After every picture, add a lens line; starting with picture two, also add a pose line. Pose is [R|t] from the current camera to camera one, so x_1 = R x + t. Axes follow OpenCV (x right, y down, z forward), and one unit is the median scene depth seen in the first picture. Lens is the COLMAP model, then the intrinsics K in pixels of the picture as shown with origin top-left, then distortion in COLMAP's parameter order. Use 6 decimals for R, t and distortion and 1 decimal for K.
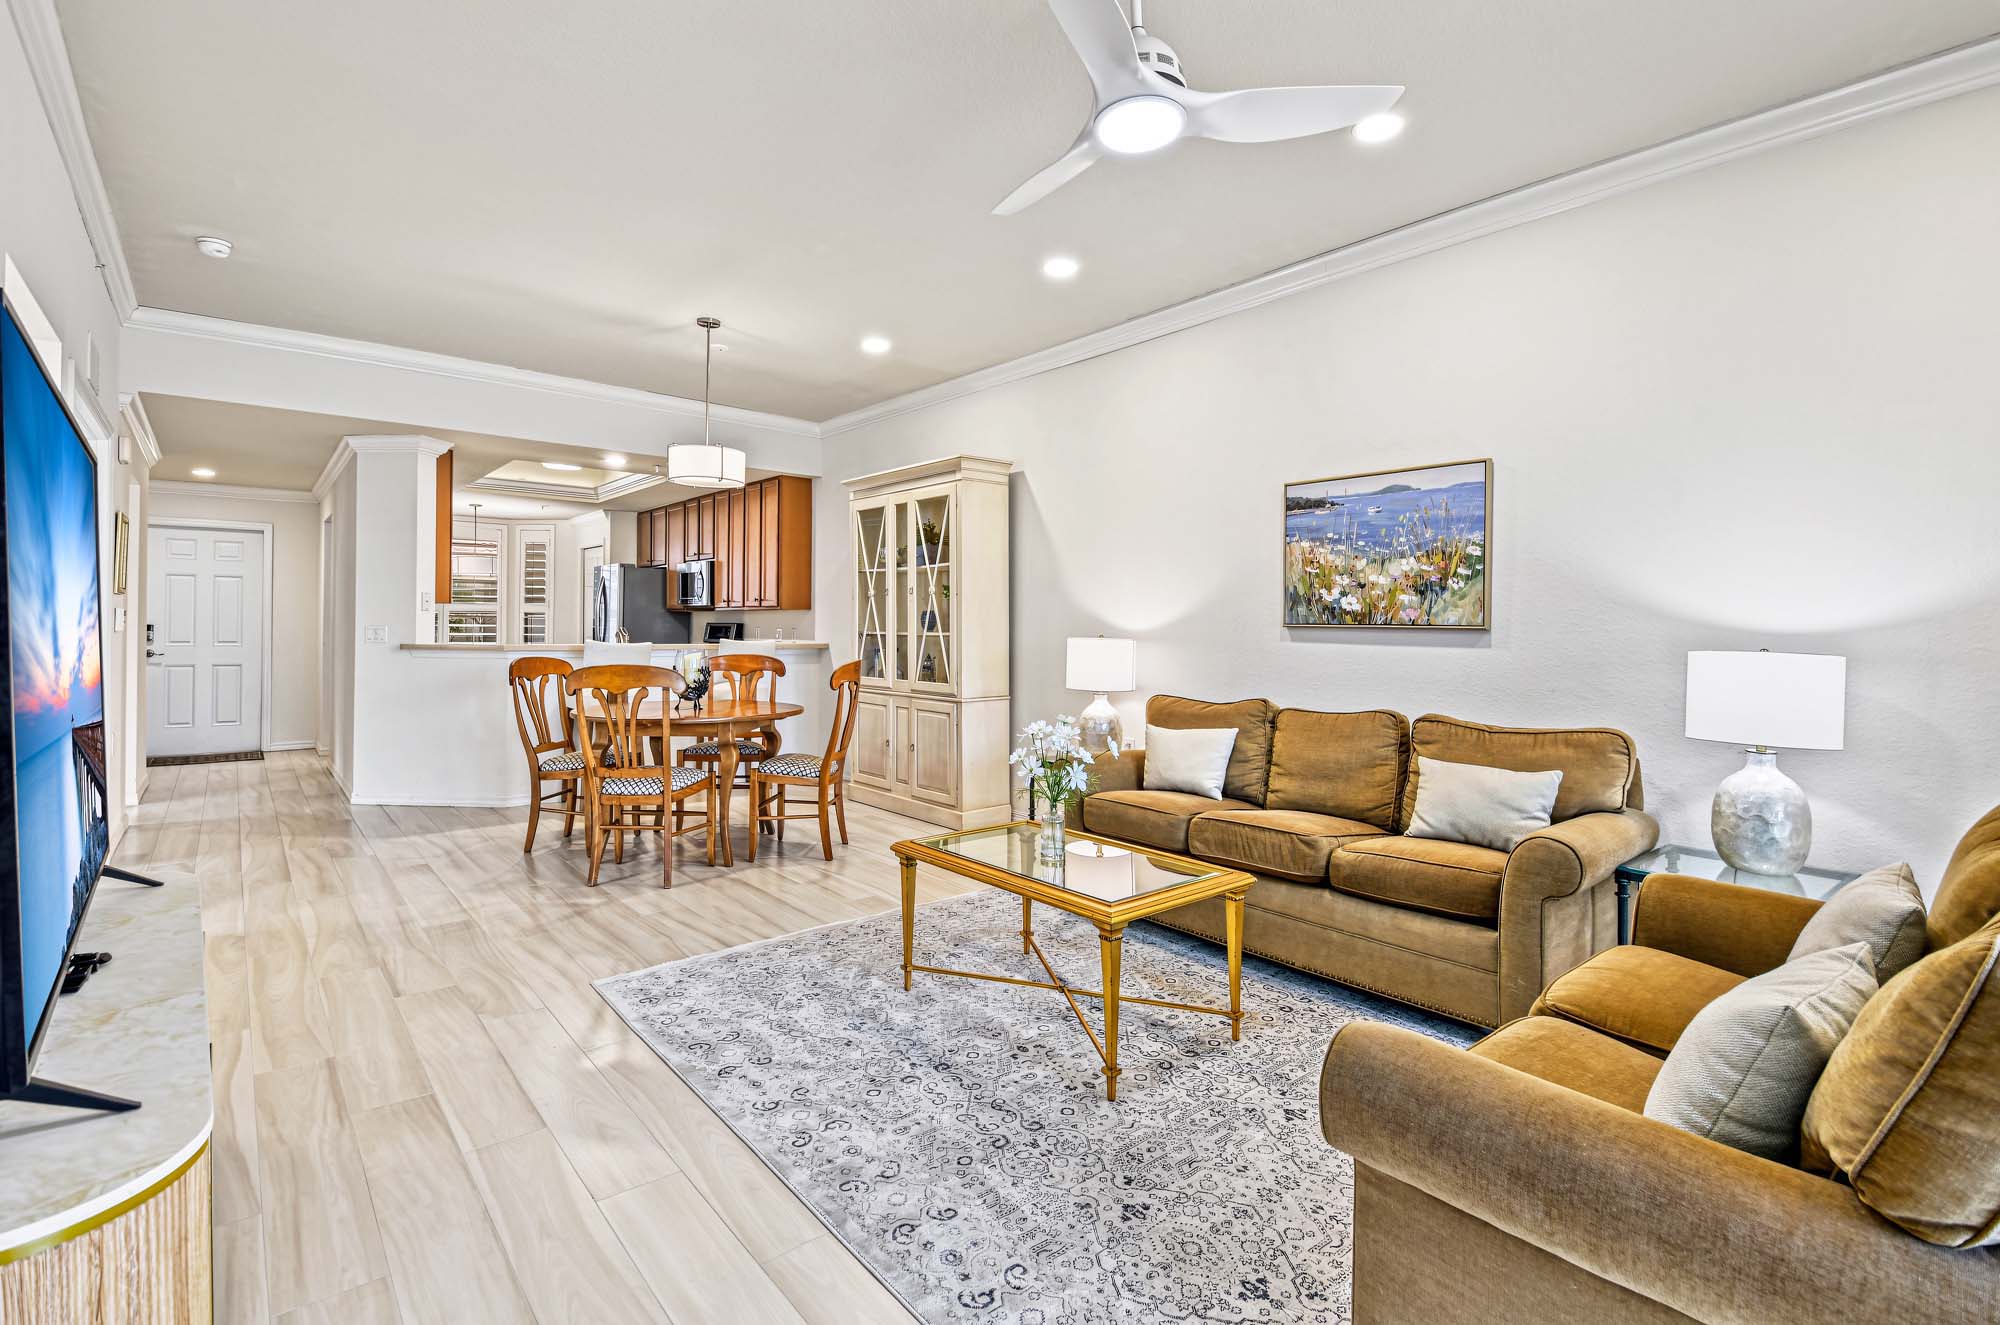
lens RADIAL K [[1069.7, 0, 999.5], [0, 1069.7, 626.6], [0, 0, 1]] dist [0.000232, 0.000334]
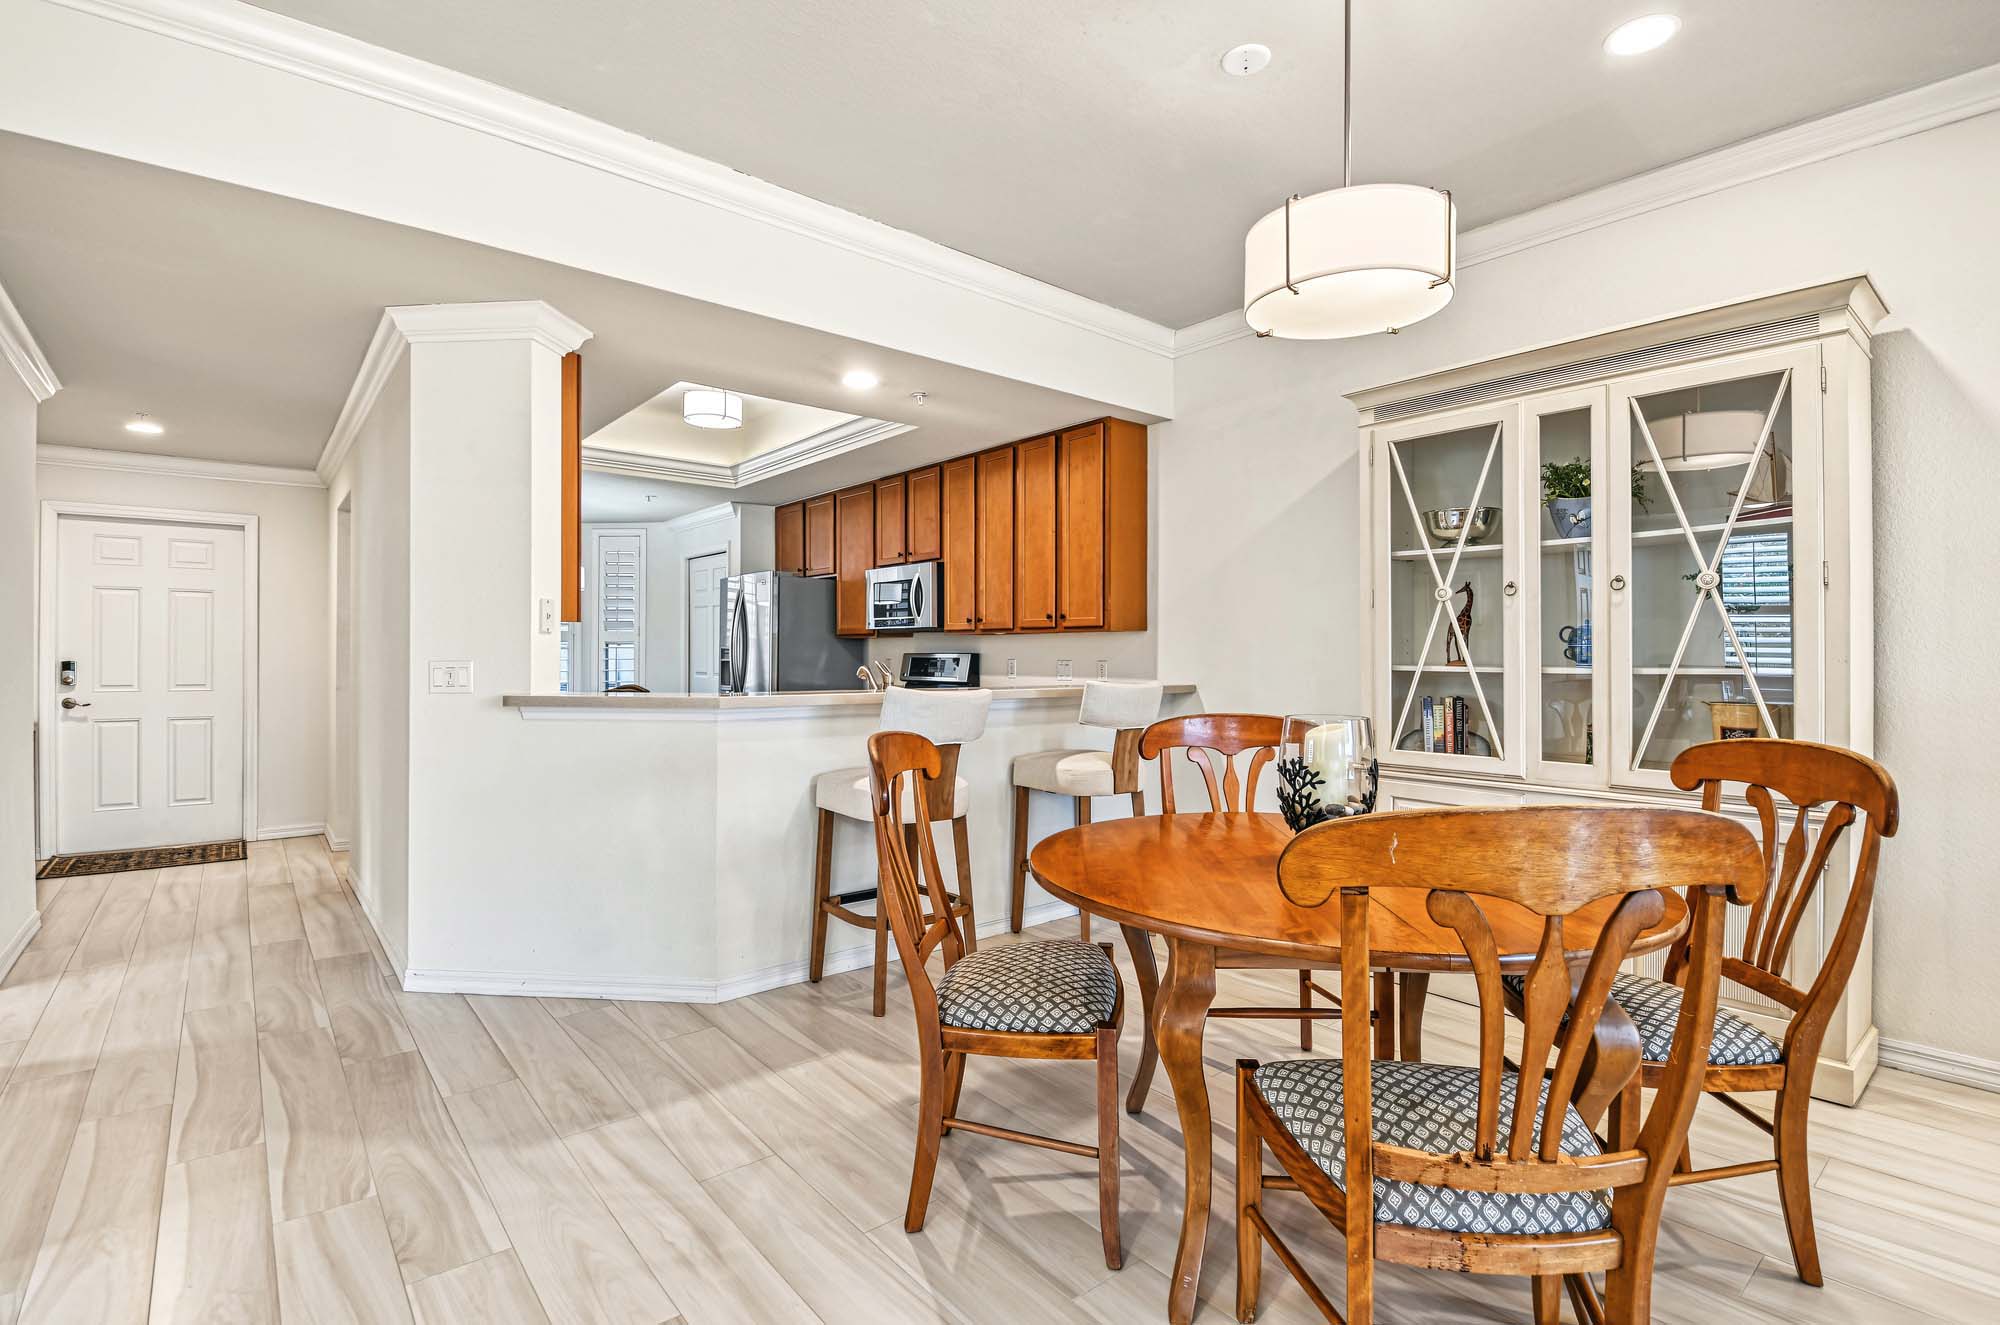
lens RADIAL K [[942.3, 0, 1019.0], [0, 942.3, 652.7], [0, 0, 1]] dist [-0.001214, -0.000445]
pose [[0.997140, -0.006892, 0.075266, -0.290820], [0.007106, 0.999971, -0.002585, -0.001839], [-0.075246, 0.003113, 0.997160, 0.440660]]
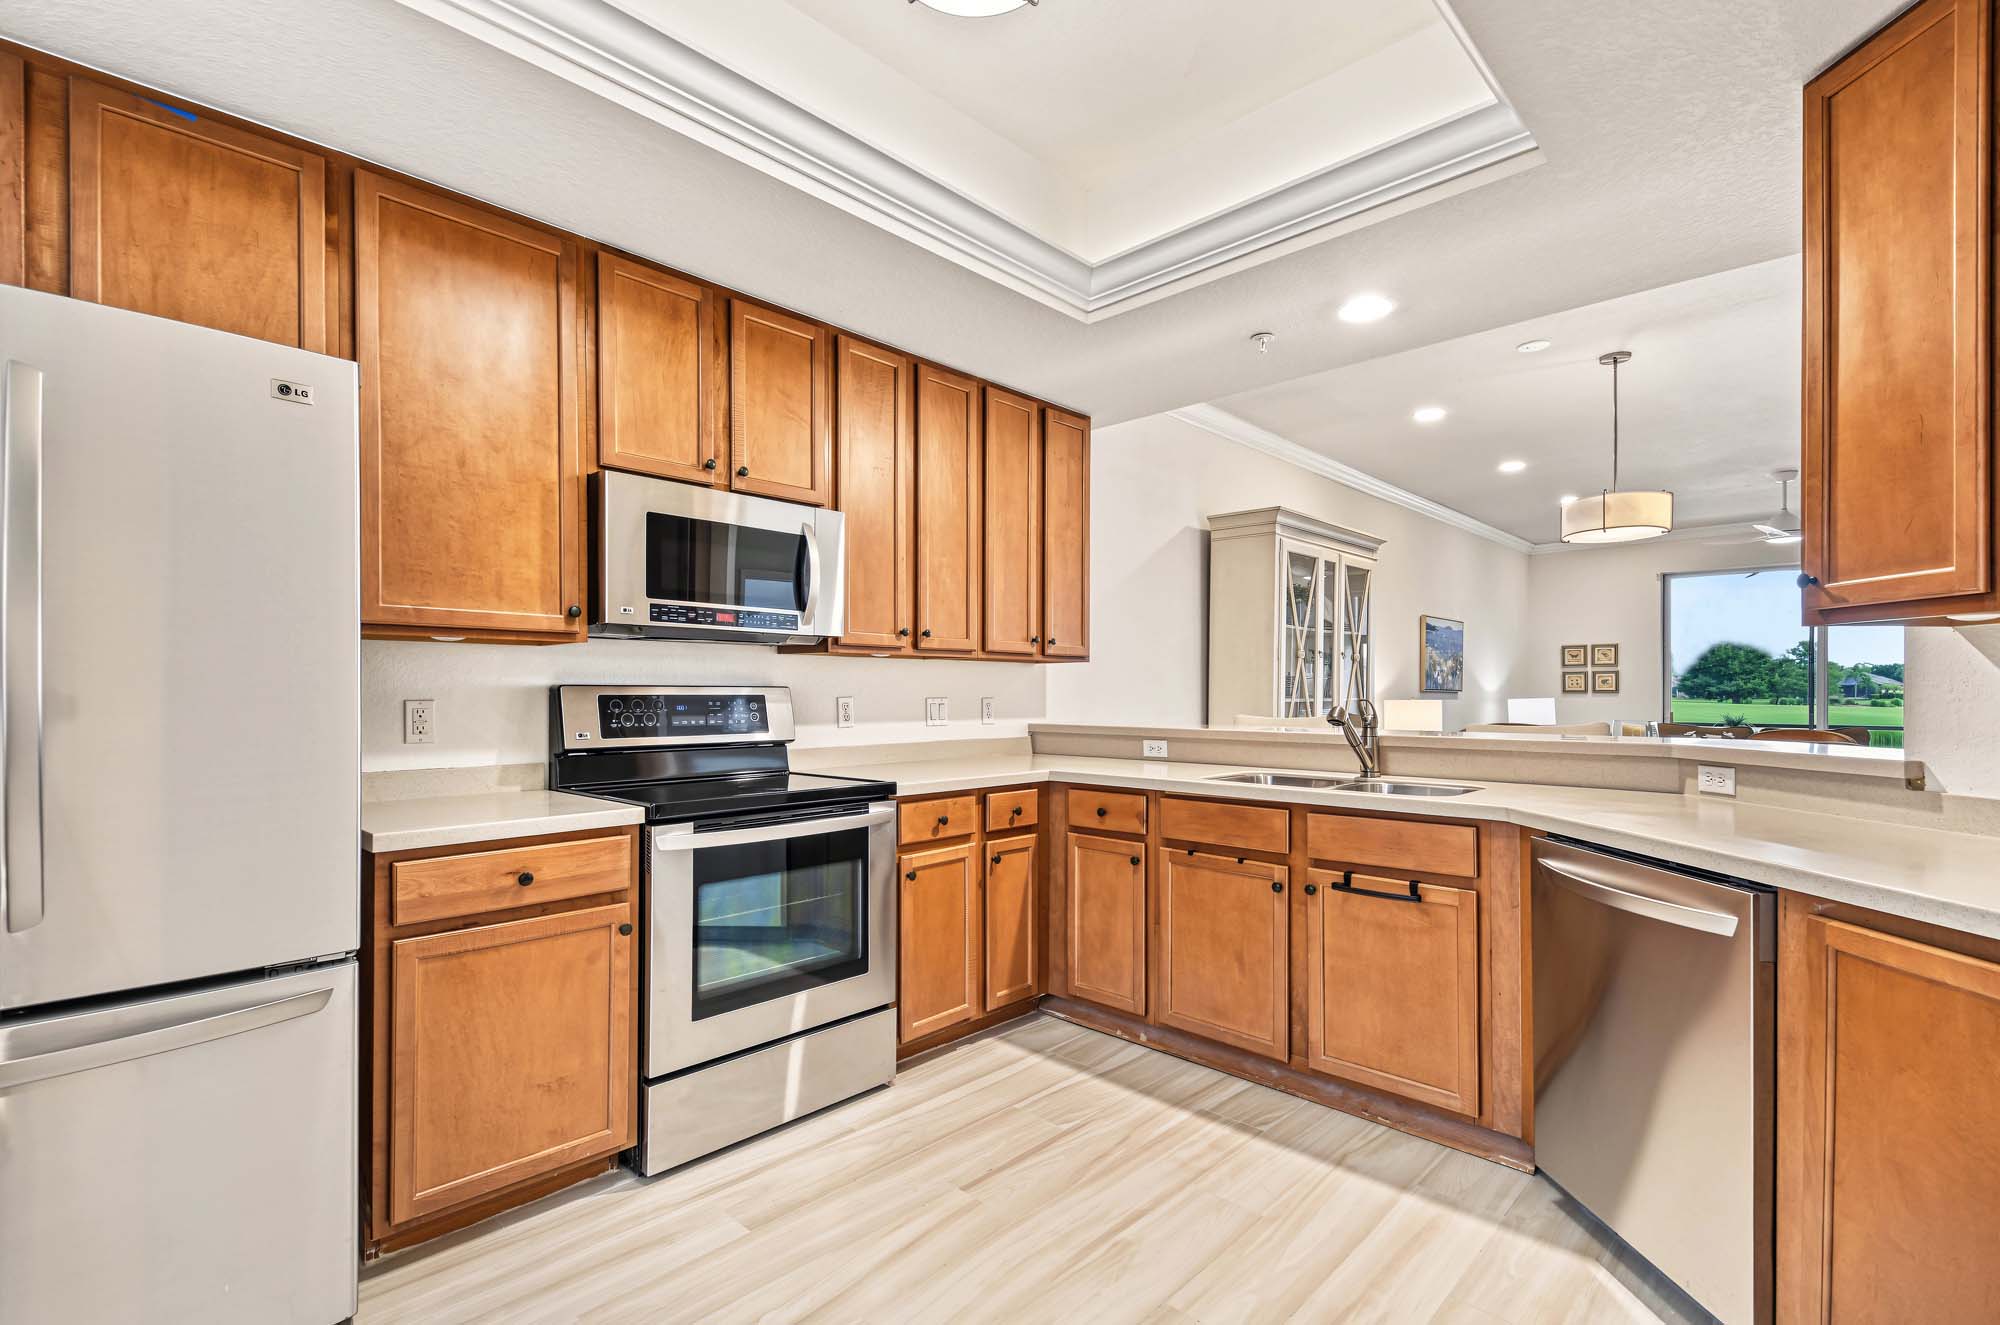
lens RADIAL K [[904.3, 0, 990.3], [0, 904.3, 697.5], [0, 0, 1]] dist [0.002855, 0.000354]
pose [[-0.169546, -0.011671, 0.985453, -0.625288], [-0.001123, 0.999932, 0.011649, -0.003464], [-0.985522, 0.000868, -0.169547, 1.085068]]
